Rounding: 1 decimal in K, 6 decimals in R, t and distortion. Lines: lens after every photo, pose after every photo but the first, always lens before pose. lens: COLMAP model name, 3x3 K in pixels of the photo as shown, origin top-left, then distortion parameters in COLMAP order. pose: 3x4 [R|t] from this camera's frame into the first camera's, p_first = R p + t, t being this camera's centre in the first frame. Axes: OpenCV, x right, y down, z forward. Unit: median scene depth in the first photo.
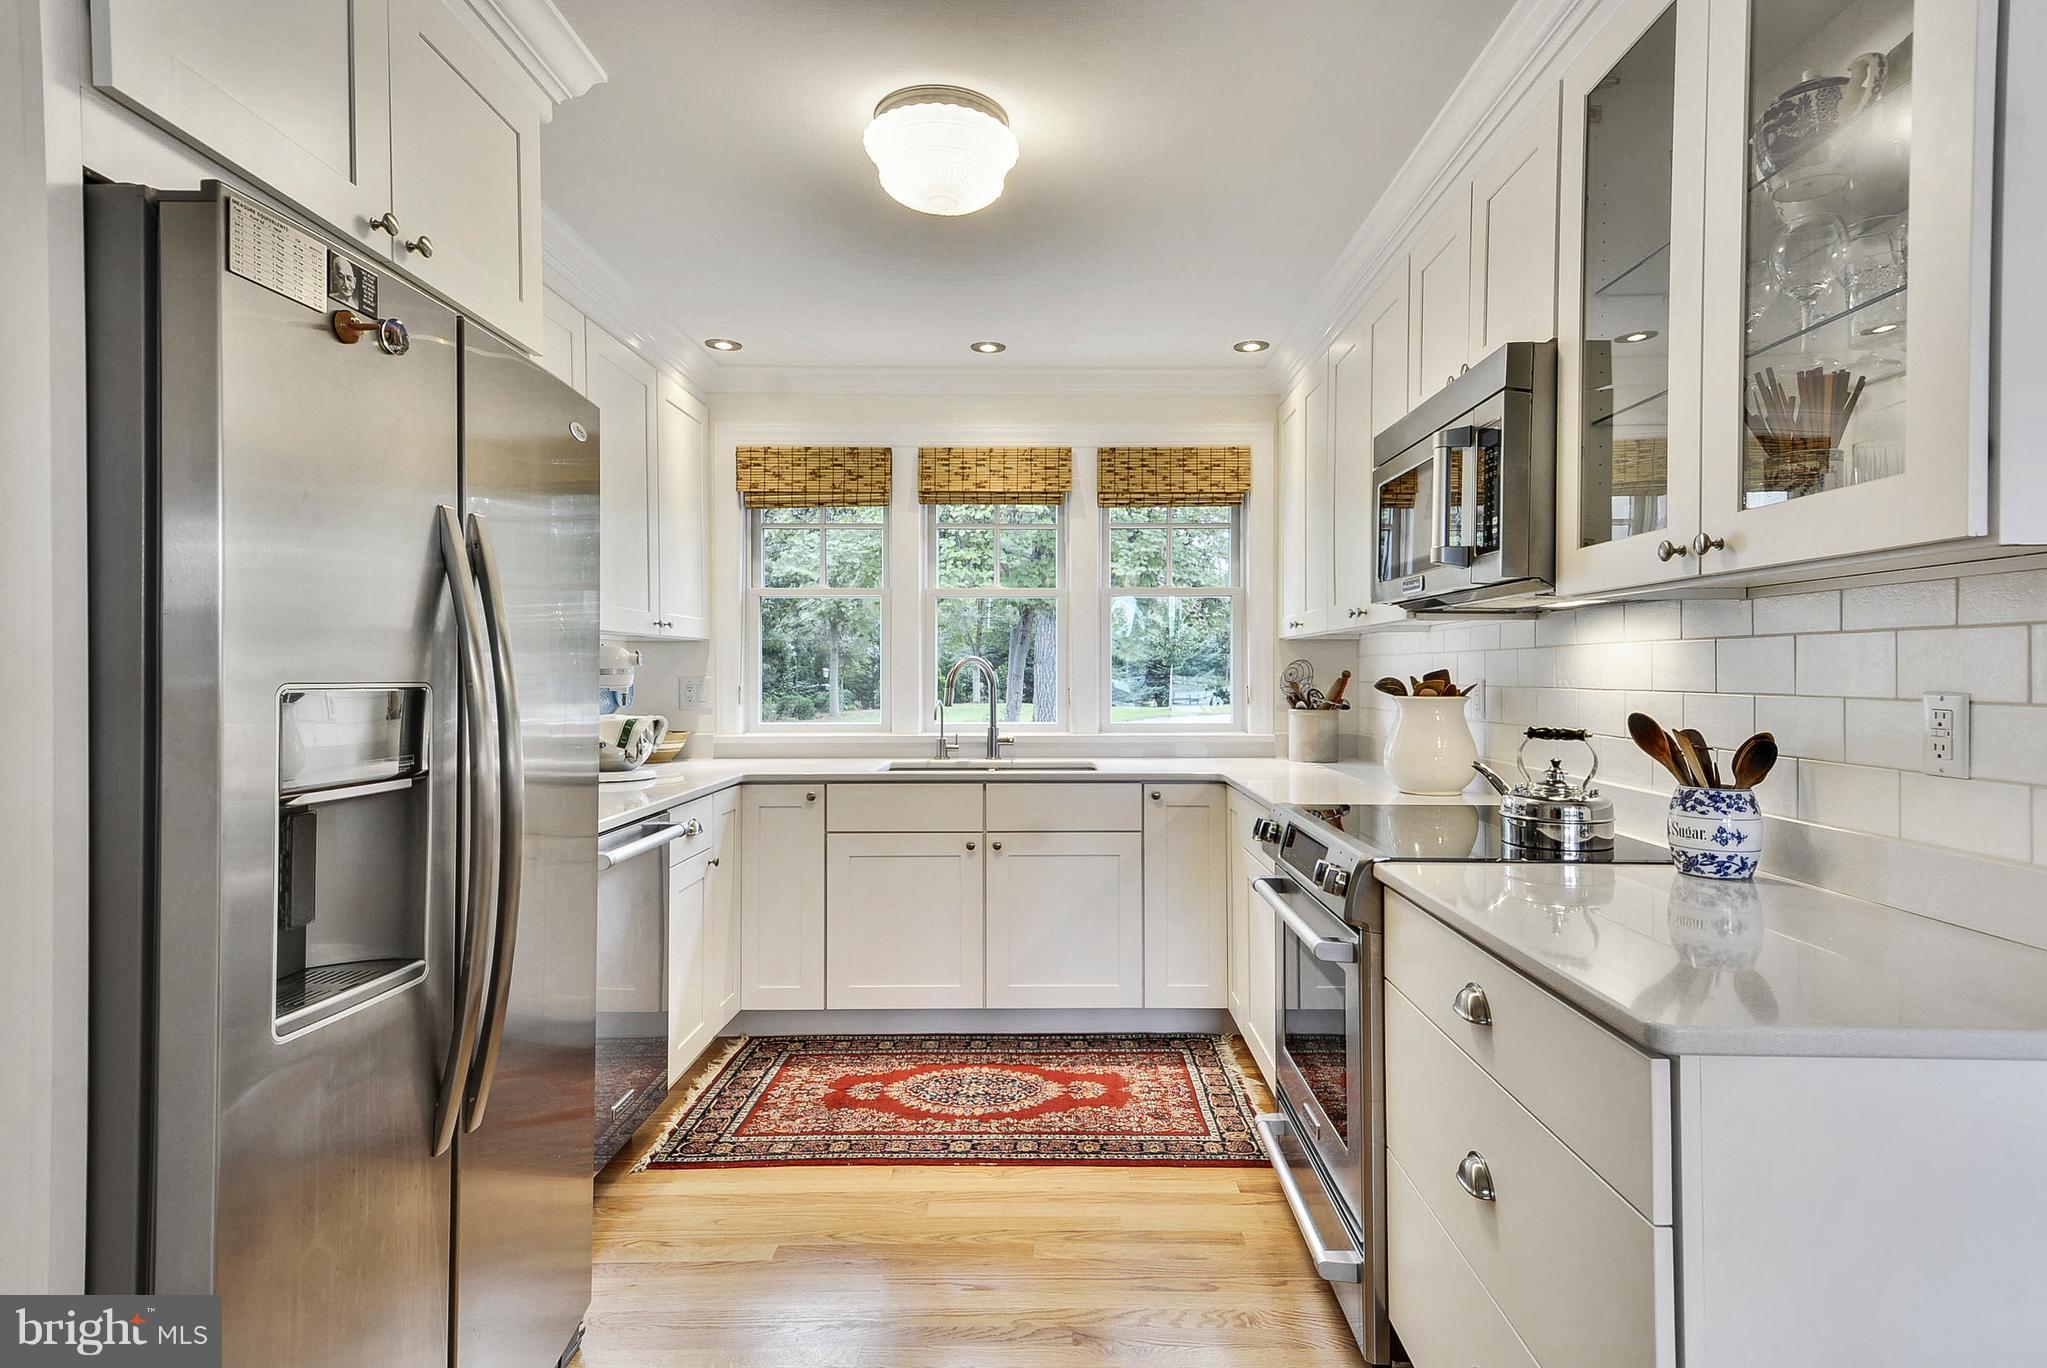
lens RADIAL K [[1092.6, 0, 1023.5], [0, 1092.6, 684.0], [0, 0, 1]] dist [0.105561, -0.081010]
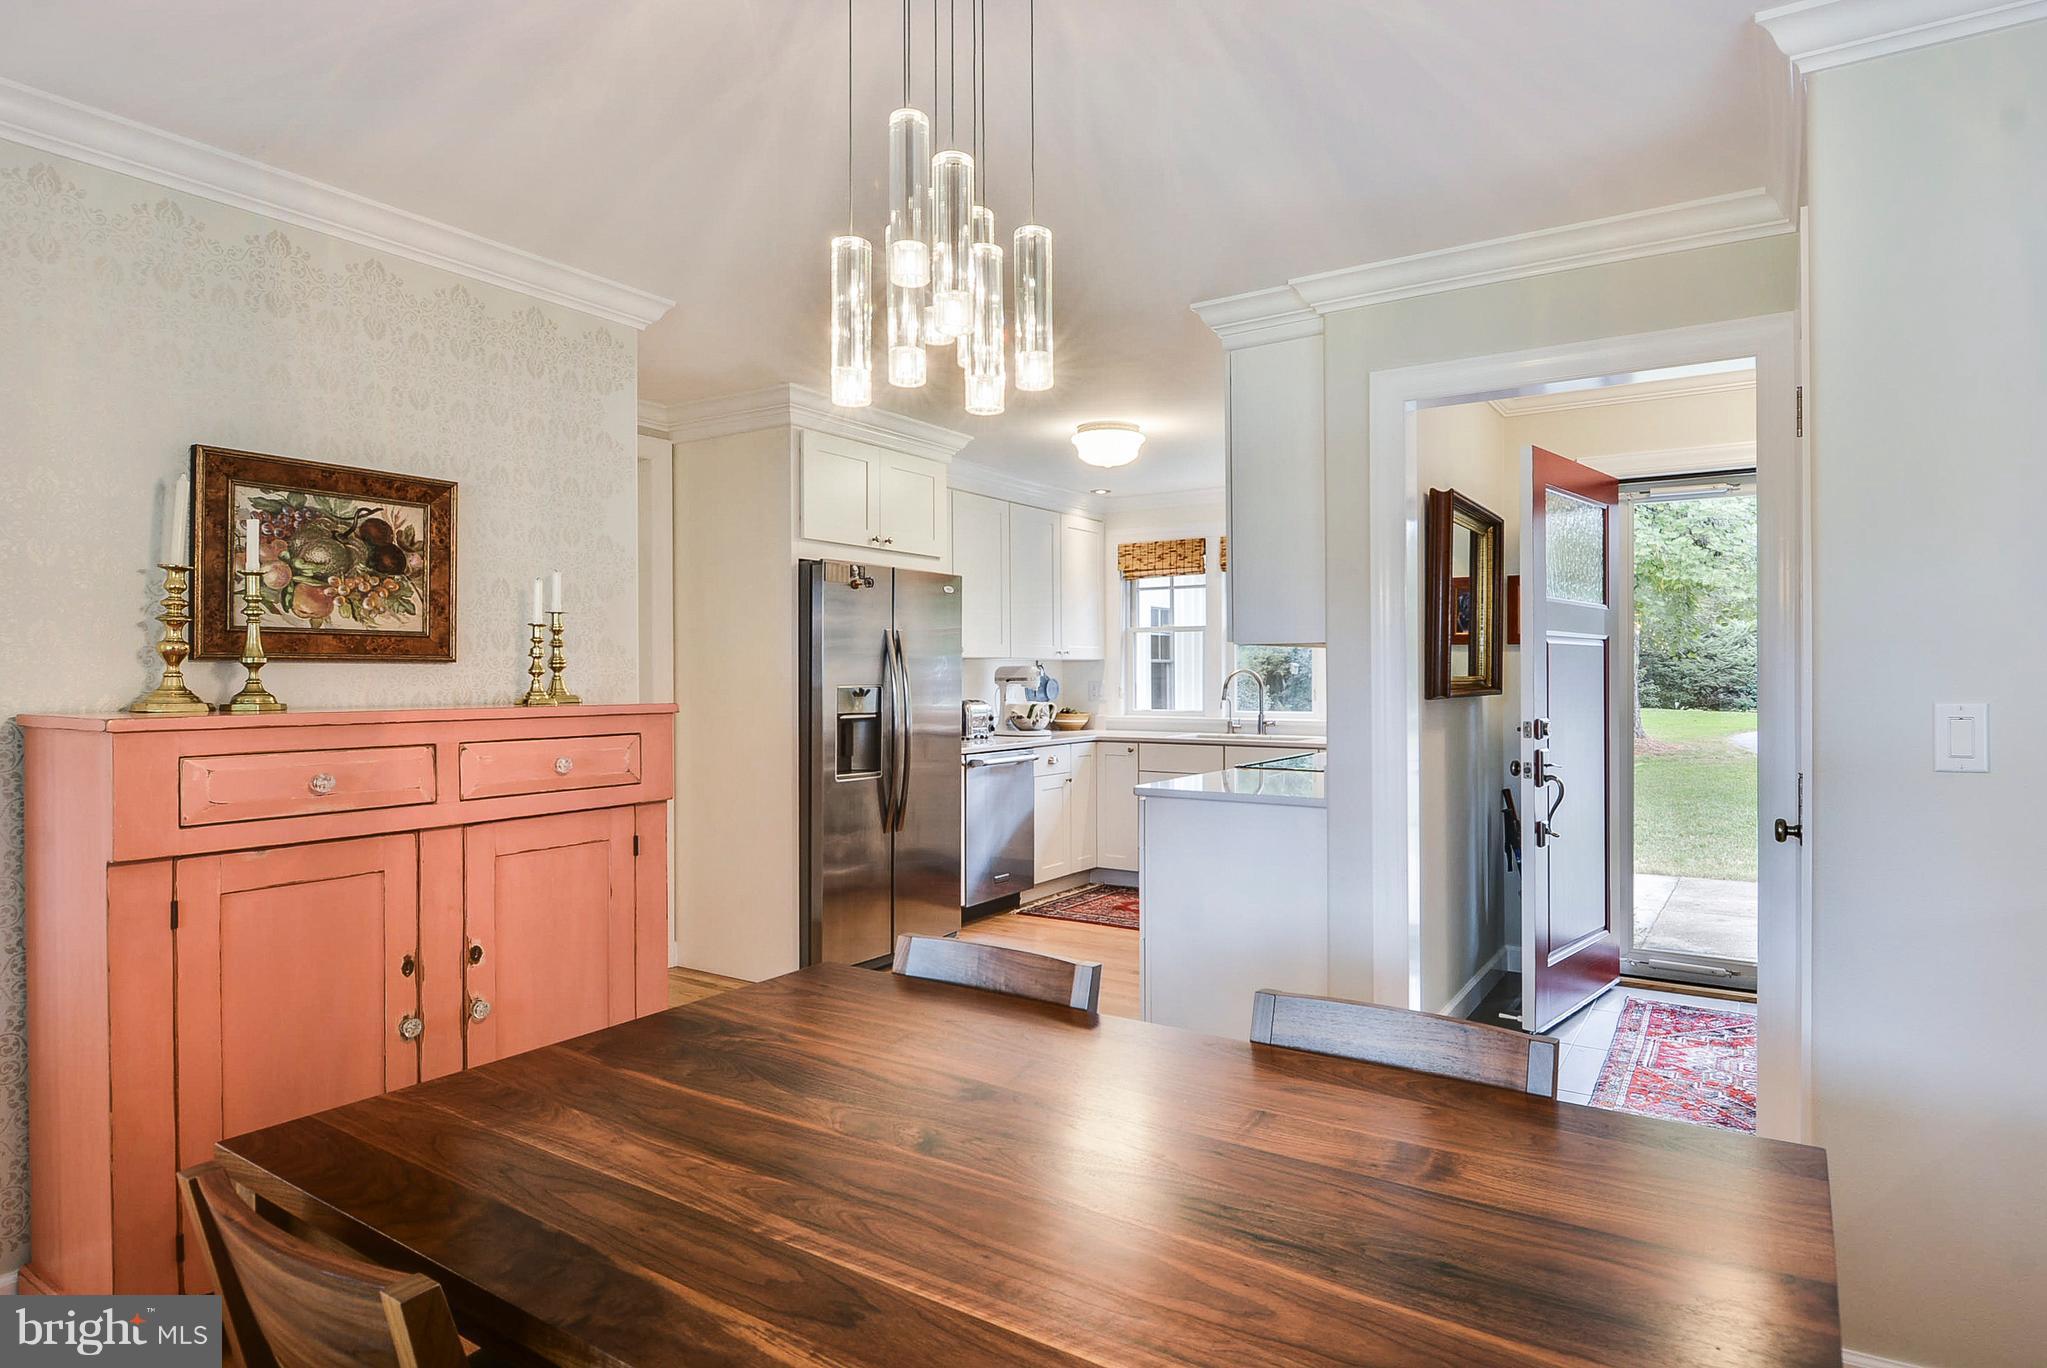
lens RADIAL K [[1092.6, 0, 1023.5], [0, 1092.6, 684.0], [0, 0, 1]] dist [0.105561, -0.081010]
pose [[0.851804, 0.003489, -0.523848, 0.571925], [-0.005052, 0.999986, -0.001556, 0.000717], [0.523835, 0.003972, 0.851810, -0.574418]]
